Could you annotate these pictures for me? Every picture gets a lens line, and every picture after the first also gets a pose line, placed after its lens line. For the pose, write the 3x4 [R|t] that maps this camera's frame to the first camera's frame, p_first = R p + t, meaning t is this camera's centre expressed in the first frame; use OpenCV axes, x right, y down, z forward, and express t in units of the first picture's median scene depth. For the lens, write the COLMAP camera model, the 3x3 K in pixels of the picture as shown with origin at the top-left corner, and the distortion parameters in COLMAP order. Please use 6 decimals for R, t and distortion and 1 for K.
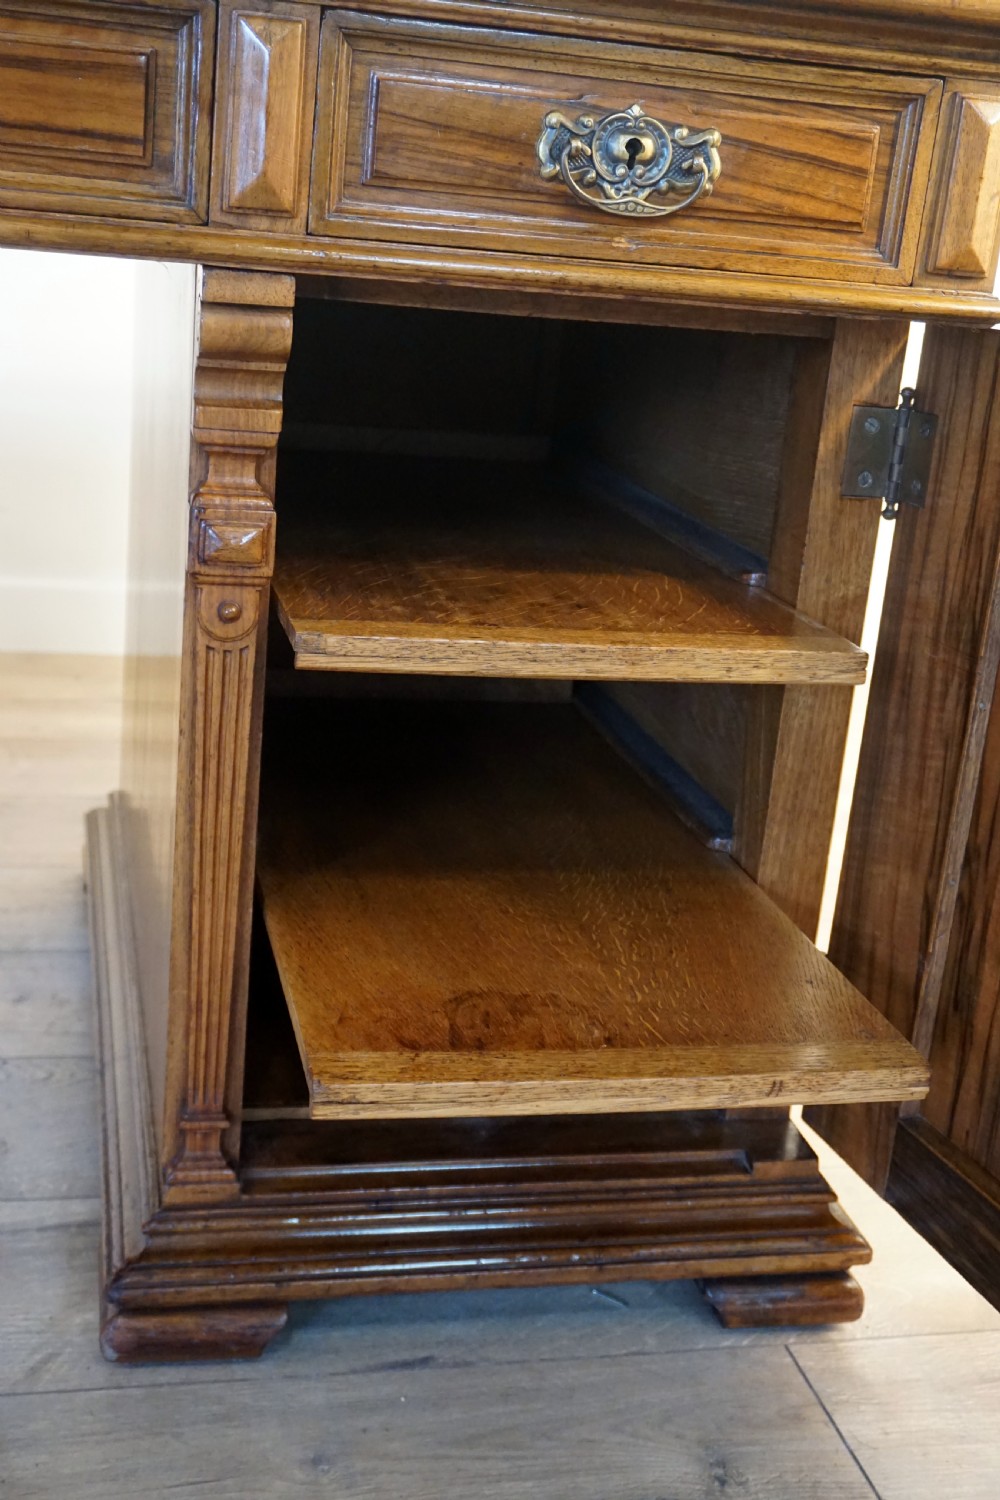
lens RADIAL K [[1810.1, 0, 499.7], [0, 1810.1, 752.5], [0, 0, 1]] dist [0.009998, 0.000000]
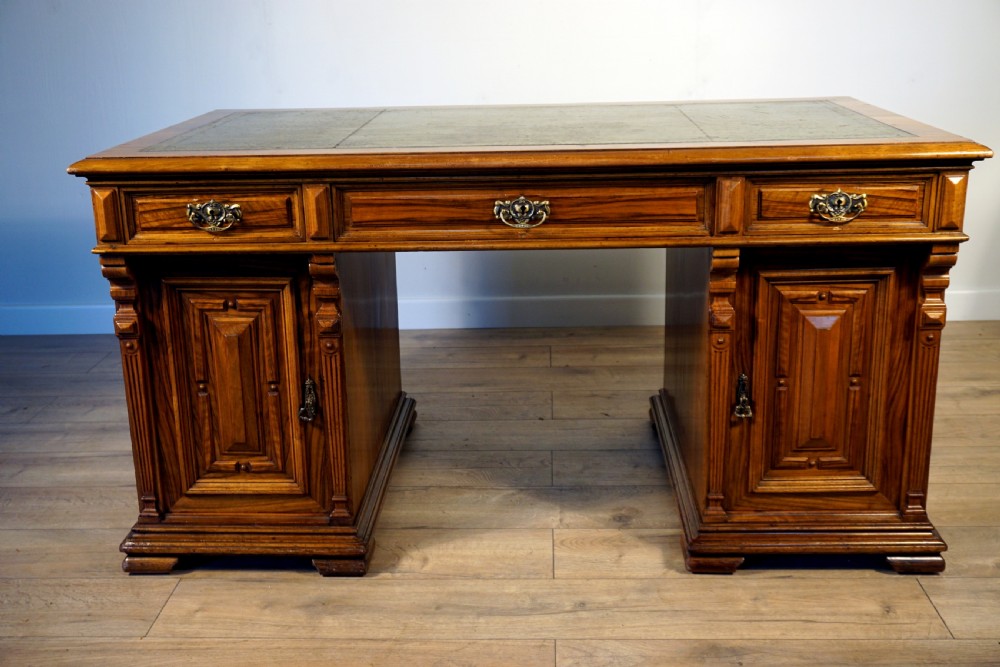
lens RADIAL K [[1139.3, 0, 503.9], [0, 1139.3, 331.1], [0, 0, 1]] dist [0.000818, 0.000000]
pose [[0.958661, -0.033004, -0.282630, 0.058707], [0.028575, 0.999396, -0.019779, -0.060612], [0.283112, 0.010885, 0.959025, -1.067884]]
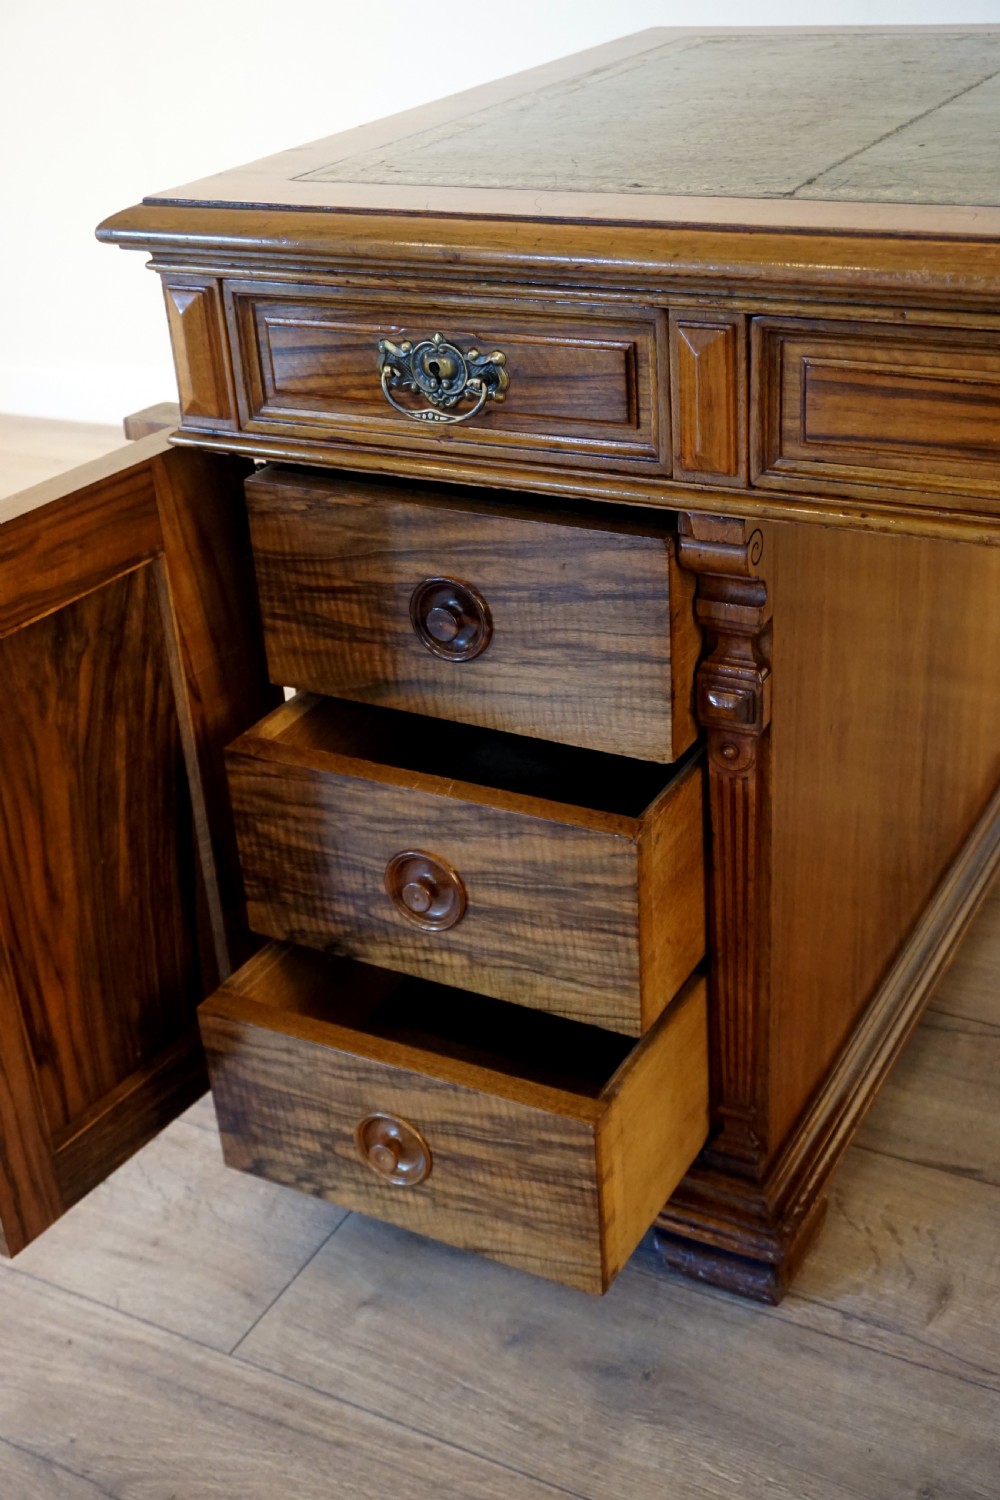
lens RADIAL K [[1810.1, 0, 503.2], [0, 1810.1, 746.8], [0, 0, 1]] dist [0.009998, 0.000000]
pose [[0.734783, 0.183220, -0.653088, -0.153698], [-0.064020, 0.977263, 0.202137, -0.312009], [0.675274, -0.106716, 0.729806, -0.174385]]
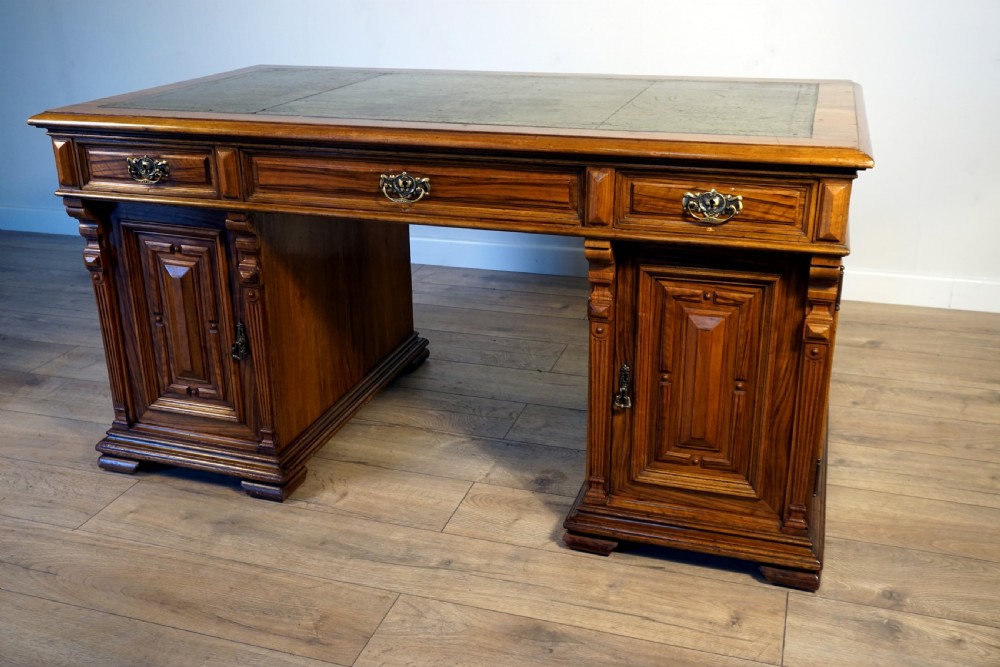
lens RADIAL K [[995.1, 0, 503.8], [0, 995.1, 331.6], [0, 0, 1]] dist [-0.000052, 0.000000]
pose [[0.854167, 0.093354, -0.511550, 0.600755], [-0.065955, 0.995258, 0.071497, -0.182010], [0.515799, -0.027331, 0.856274, -0.624250]]
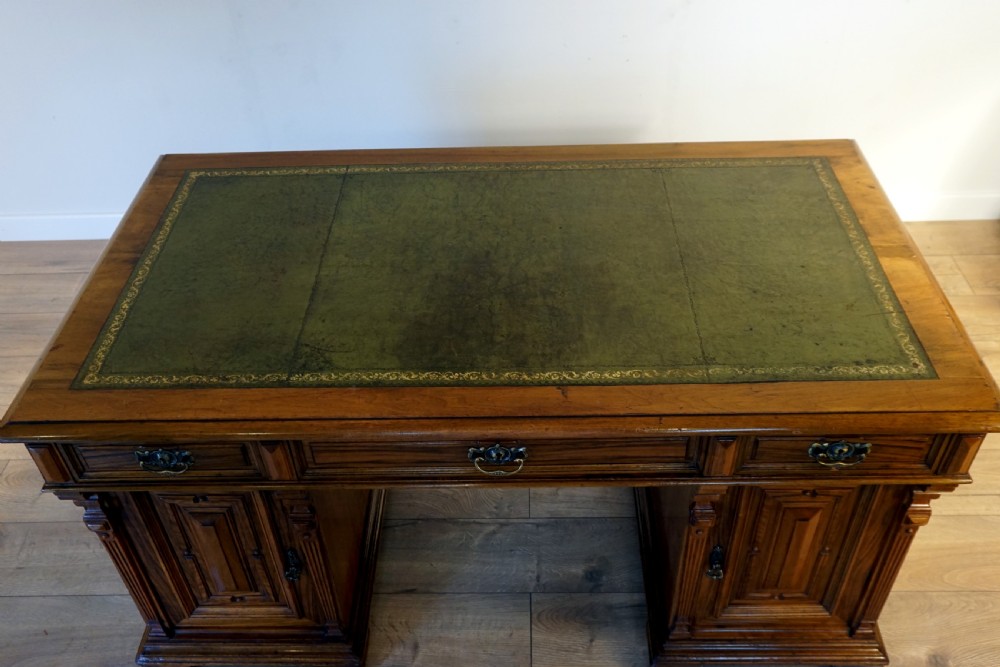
lens RADIAL K [[893.7, 0, 503.9], [0, 893.7, 331.1], [0, 0, 1]] dist [-0.003977, 0.012839]
pose [[0.963481, 0.067197, -0.259208, -0.088593], [0.042701, 0.917058, 0.396460, -1.019945], [0.264350, -0.393050, 0.880699, -0.377105]]
